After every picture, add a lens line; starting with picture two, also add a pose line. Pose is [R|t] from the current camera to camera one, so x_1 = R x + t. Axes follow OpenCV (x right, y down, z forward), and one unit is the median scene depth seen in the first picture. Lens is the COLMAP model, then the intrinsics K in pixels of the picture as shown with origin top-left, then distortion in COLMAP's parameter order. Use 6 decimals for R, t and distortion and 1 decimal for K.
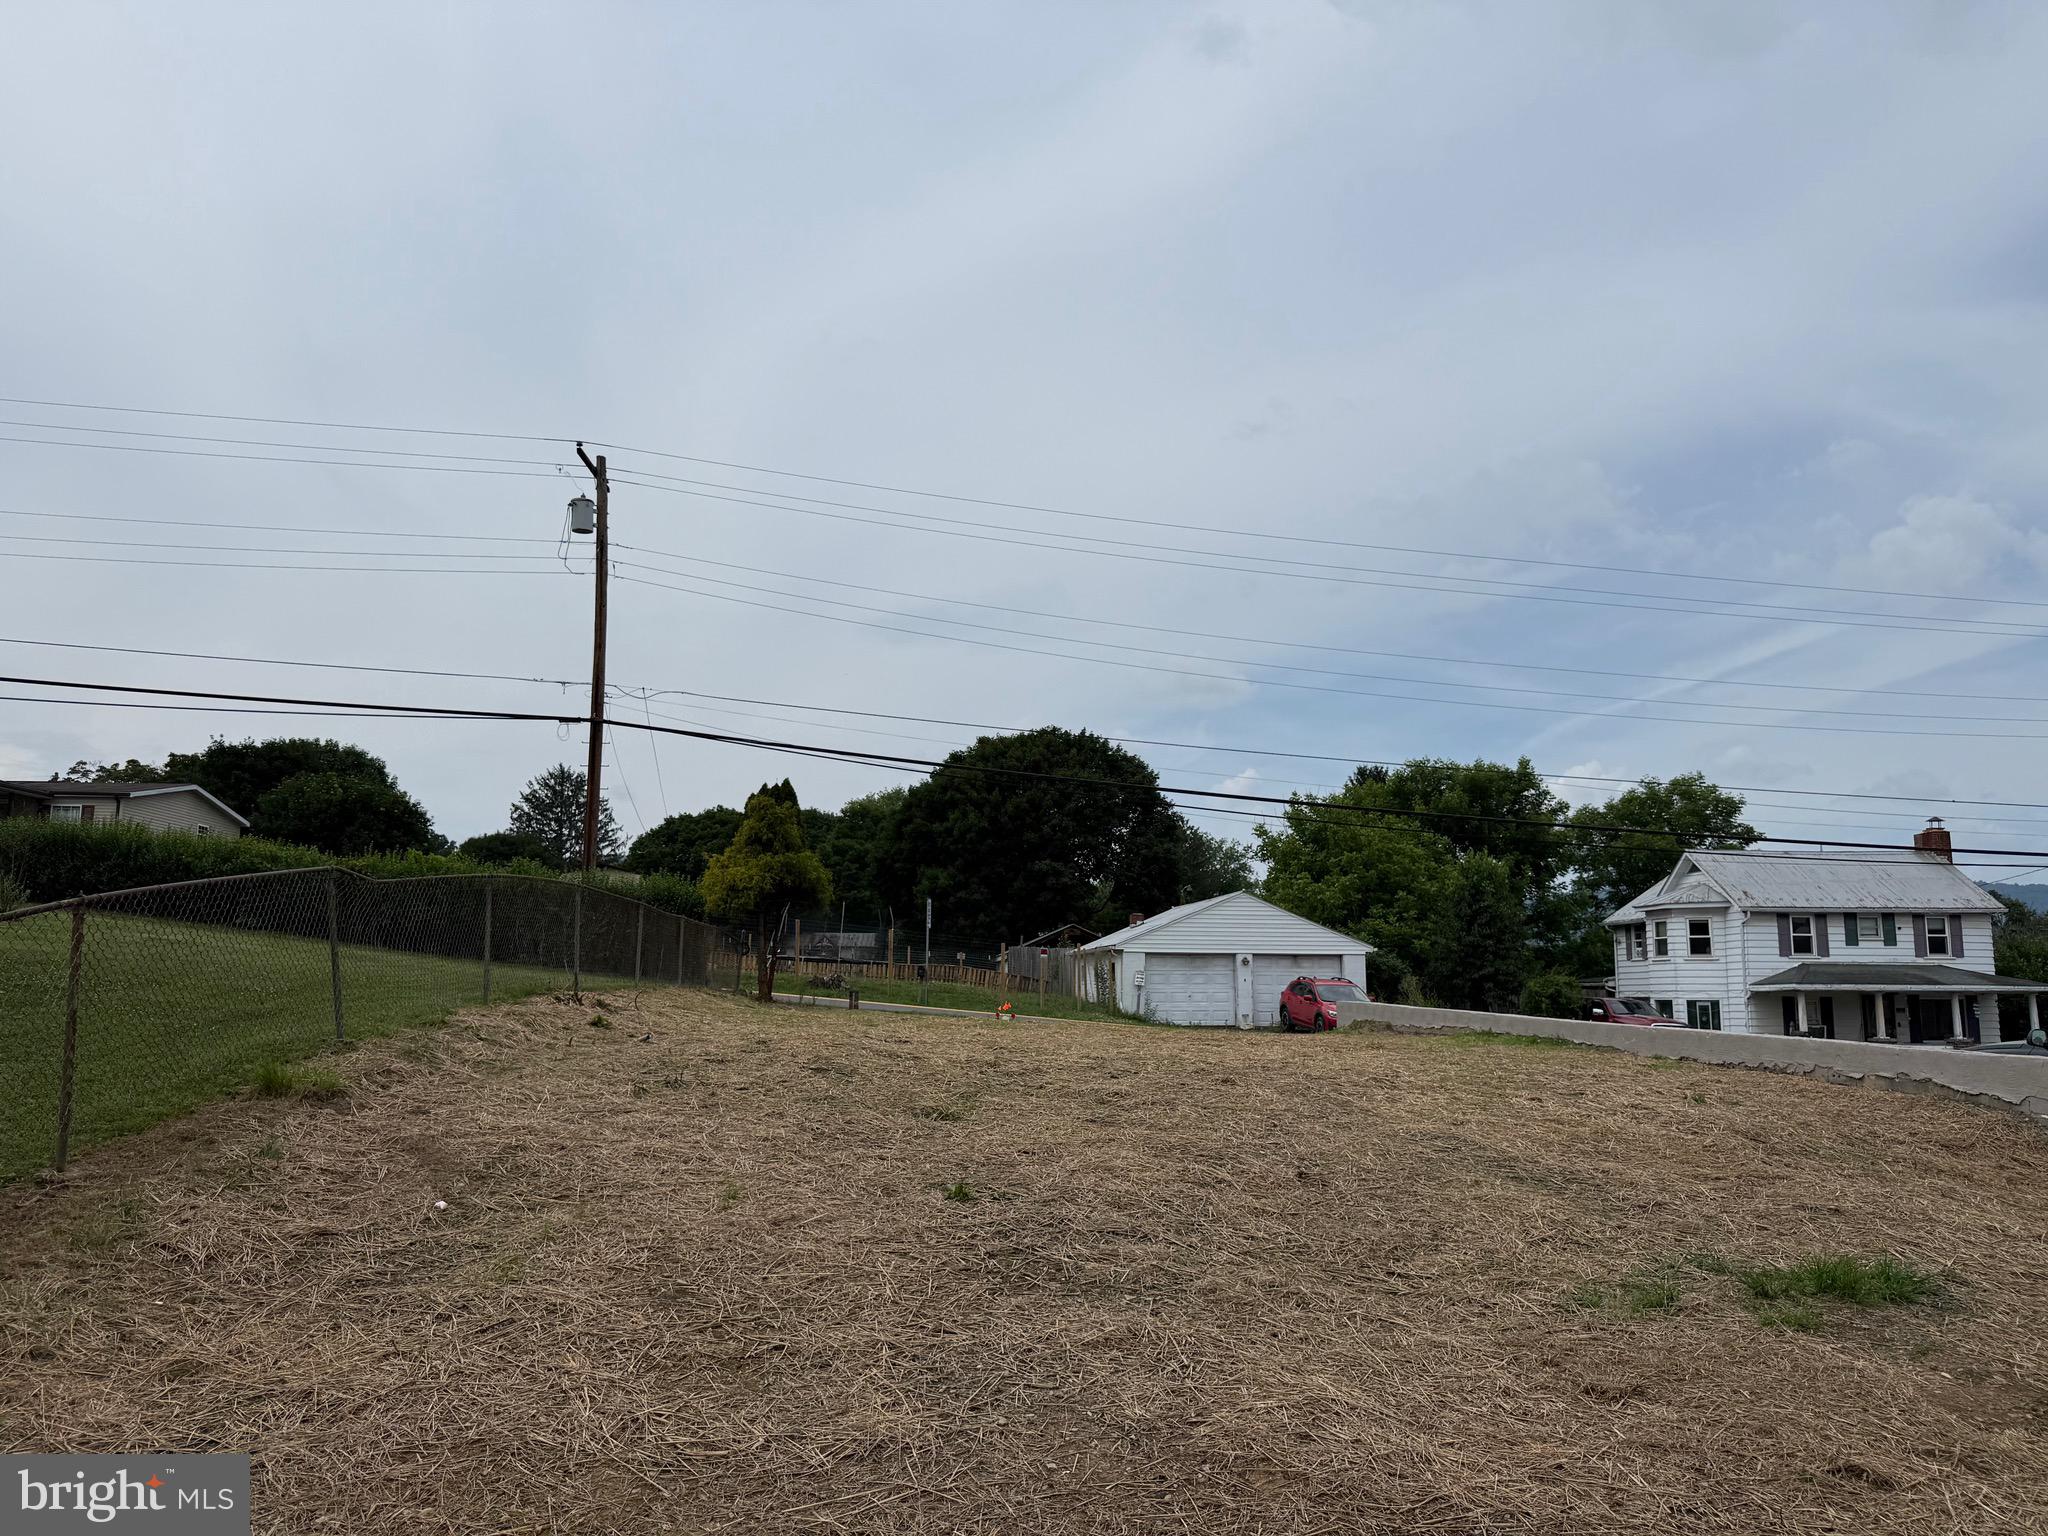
lens RADIAL K [[1508.2, 0, 1024.0], [0, 1508.2, 768.0], [0, 0, 1]] dist [0.193223, -0.346406]
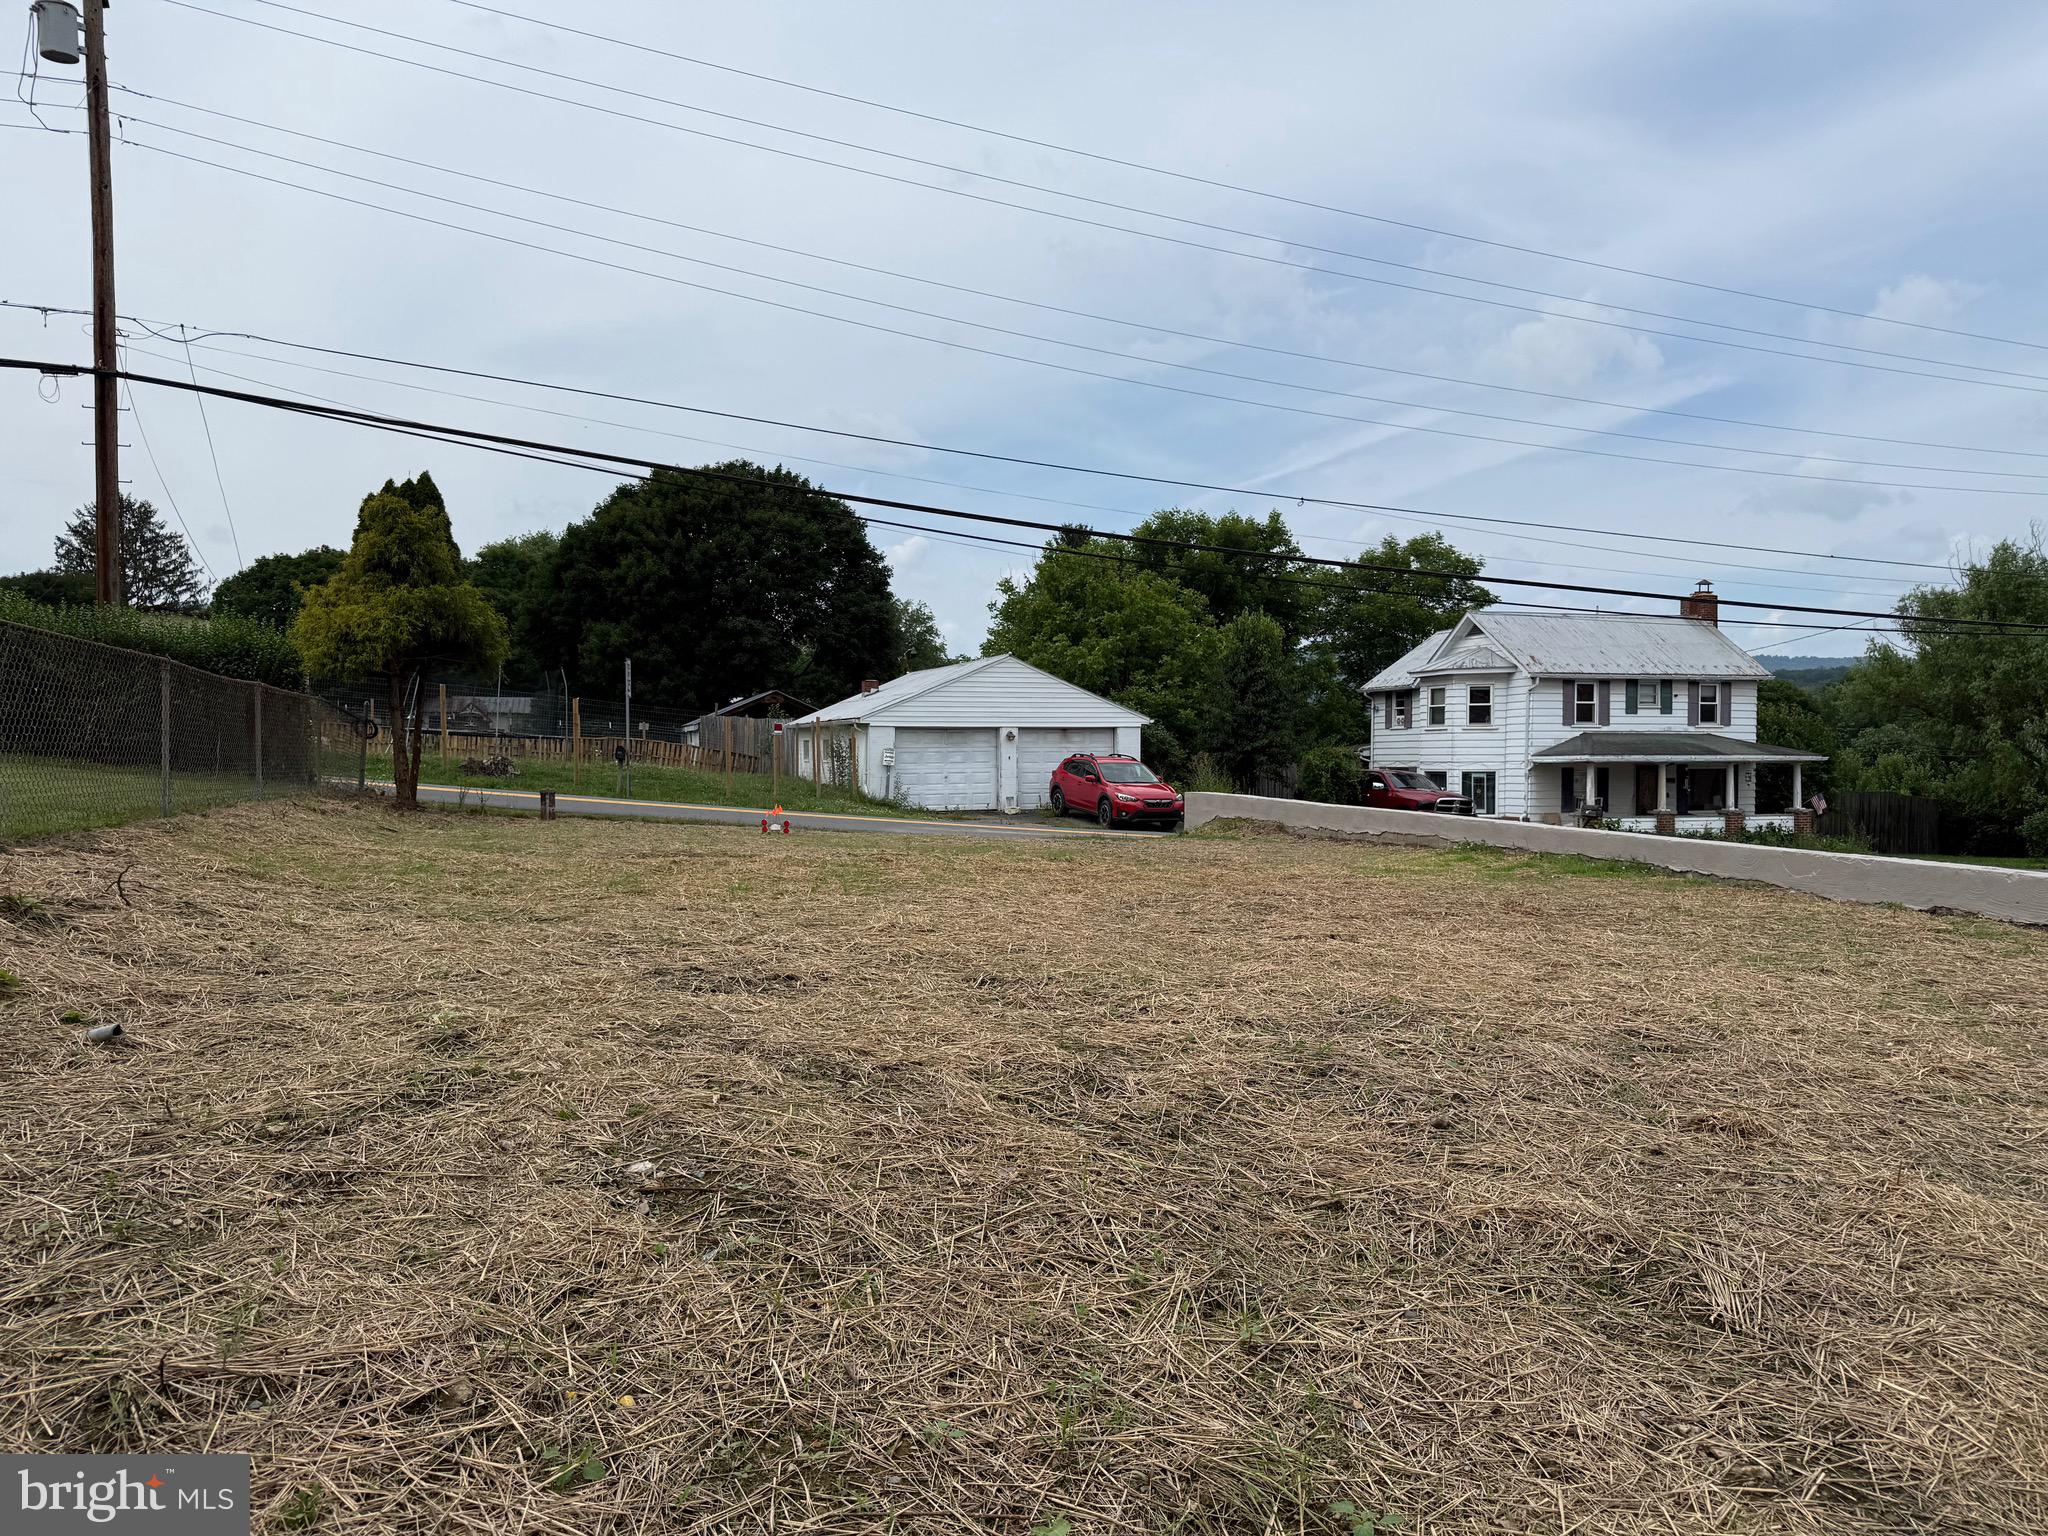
lens RADIAL K [[1447.4, 0, 1028.1], [0, 1447.4, 796.1], [0, 0, 1]] dist [0.131642, -0.166719]
pose [[0.970740, -0.012223, 0.239821, -0.039715], [-0.030383, 0.984426, 0.173157, 0.018226], [-0.238203, -0.175377, 0.955250, 0.204673]]
